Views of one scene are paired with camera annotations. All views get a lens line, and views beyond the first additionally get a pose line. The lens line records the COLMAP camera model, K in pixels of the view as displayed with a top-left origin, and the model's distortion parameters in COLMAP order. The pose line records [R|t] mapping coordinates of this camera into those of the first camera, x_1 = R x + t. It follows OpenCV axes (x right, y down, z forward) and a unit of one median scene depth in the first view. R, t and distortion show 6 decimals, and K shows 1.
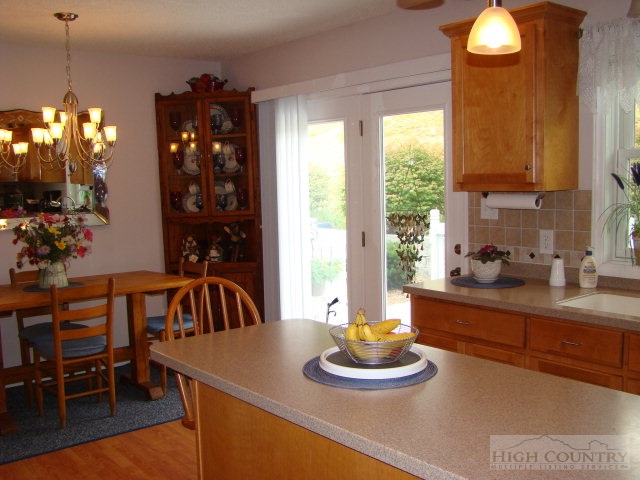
lens RADIAL K [[667.3, 0, 320.0], [0, 667.3, 240.0], [0, 0, 1]] dist [-0.154356, 0.003601]
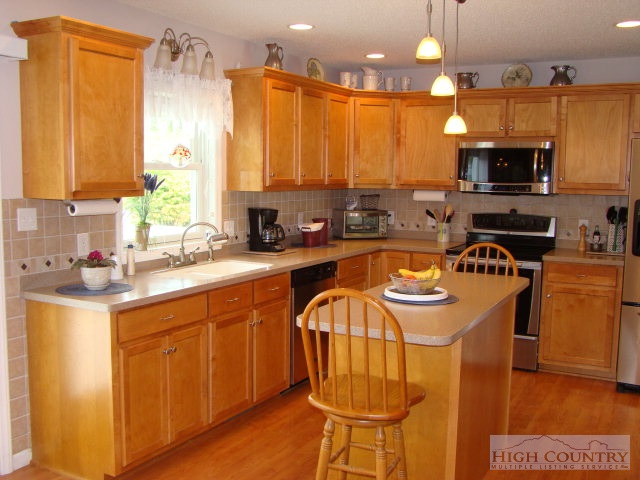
lens RADIAL K [[667.3, 0, 320.0], [0, 667.3, 240.0], [0, 0, 1]] dist [-0.154356, 0.003601]
pose [[-0.385283, -0.070983, 0.920064, -0.799715], [0.083746, 0.990233, 0.111466, -0.093324], [-0.918990, 0.119998, -0.375576, 1.059761]]
